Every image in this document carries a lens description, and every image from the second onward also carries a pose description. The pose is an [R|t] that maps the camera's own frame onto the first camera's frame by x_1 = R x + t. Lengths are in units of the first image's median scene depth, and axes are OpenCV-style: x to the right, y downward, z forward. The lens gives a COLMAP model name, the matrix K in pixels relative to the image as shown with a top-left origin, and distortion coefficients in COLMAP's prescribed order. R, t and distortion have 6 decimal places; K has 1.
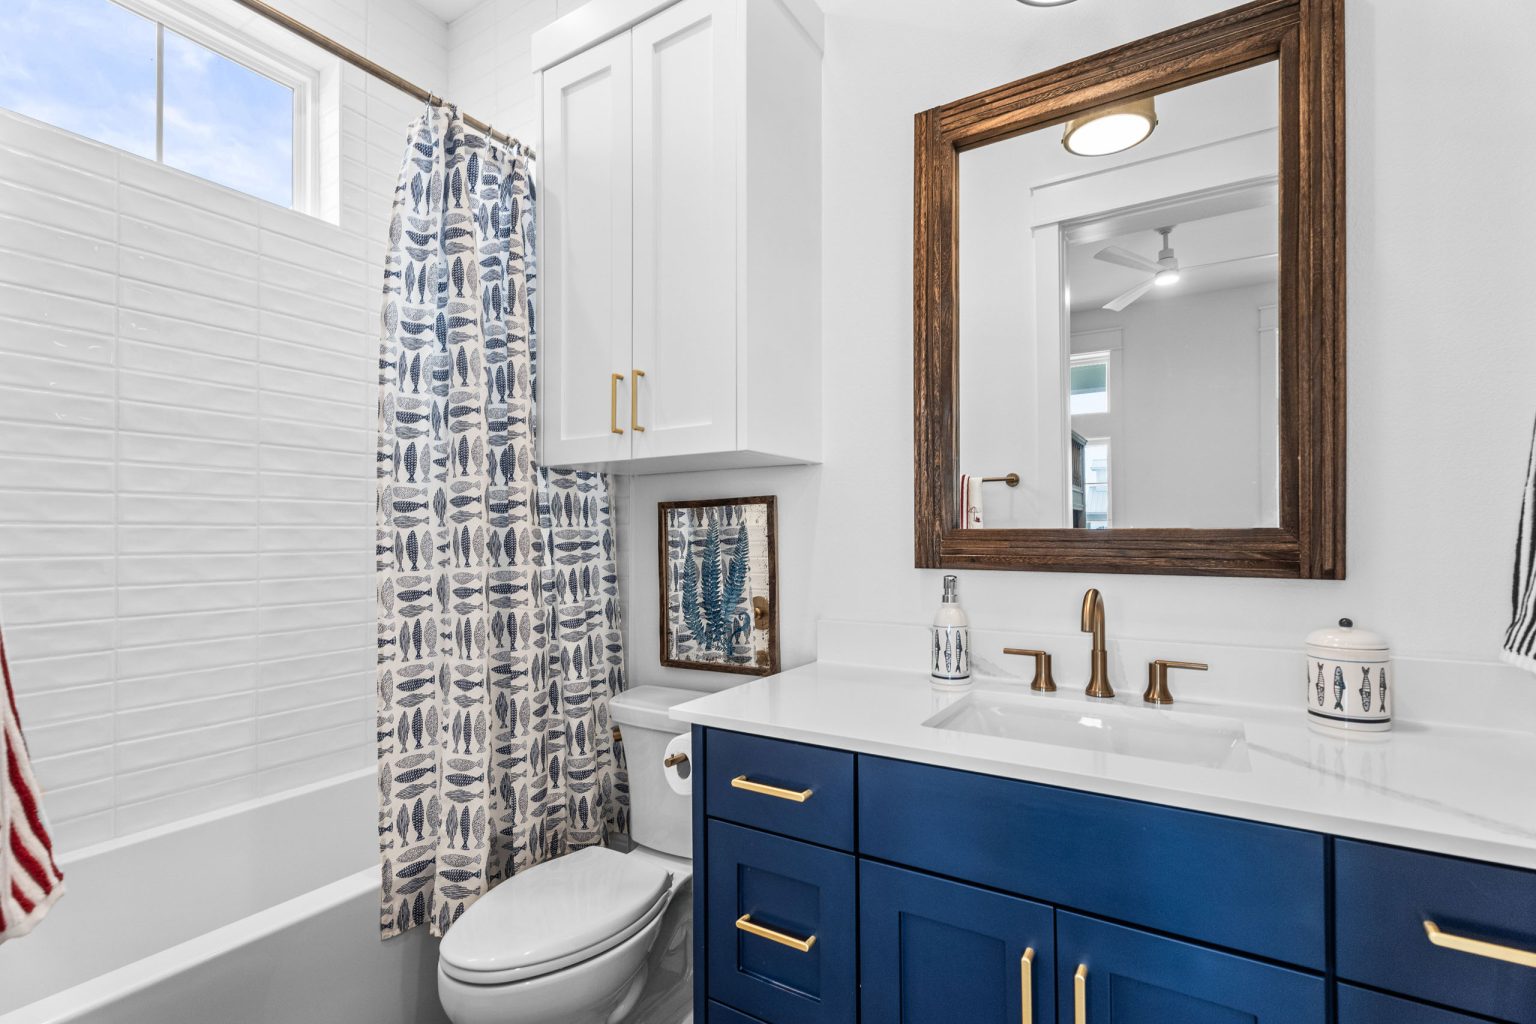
lens RADIAL K [[698.6, 0, 777.8], [0, 698.6, 525.6], [0, 0, 1]] dist [0.000369, 0.000229]
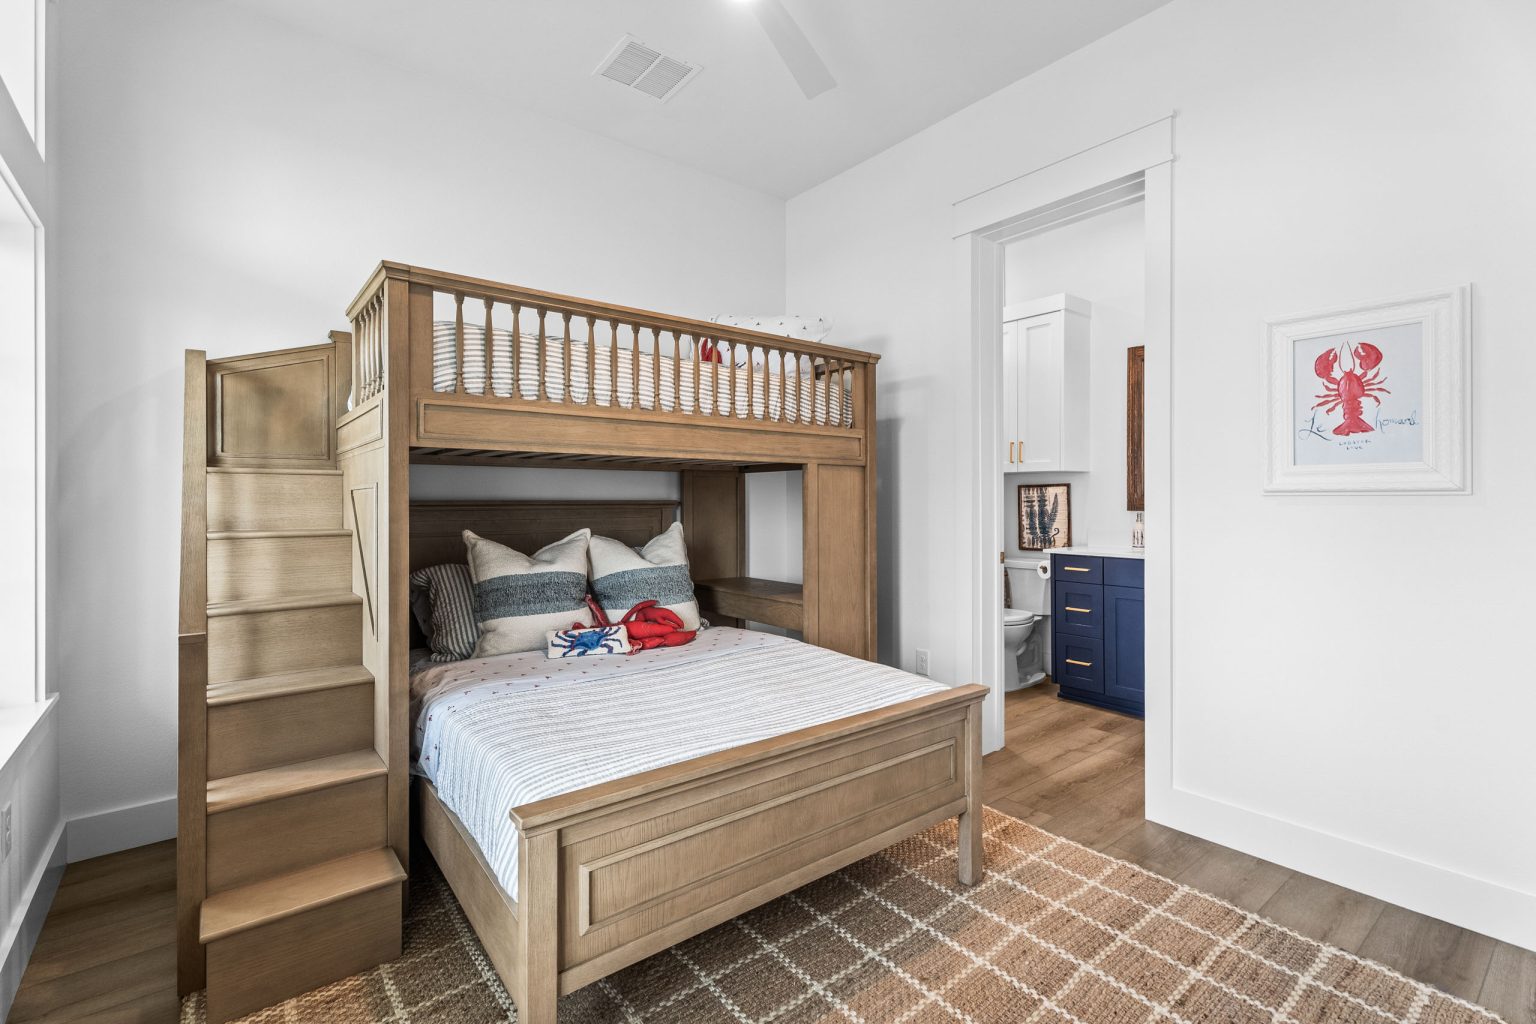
lens RADIAL K [[698.6, 0, 771.1], [0, 698.6, 500.5], [0, 0, 1]] dist [0.000369, 0.000229]
pose [[0.944842, 0.001978, -0.327521, -0.222429], [0.001546, 0.999944, 0.010499, -0.009296], [0.327523, -0.010426, 0.944786, -2.008568]]
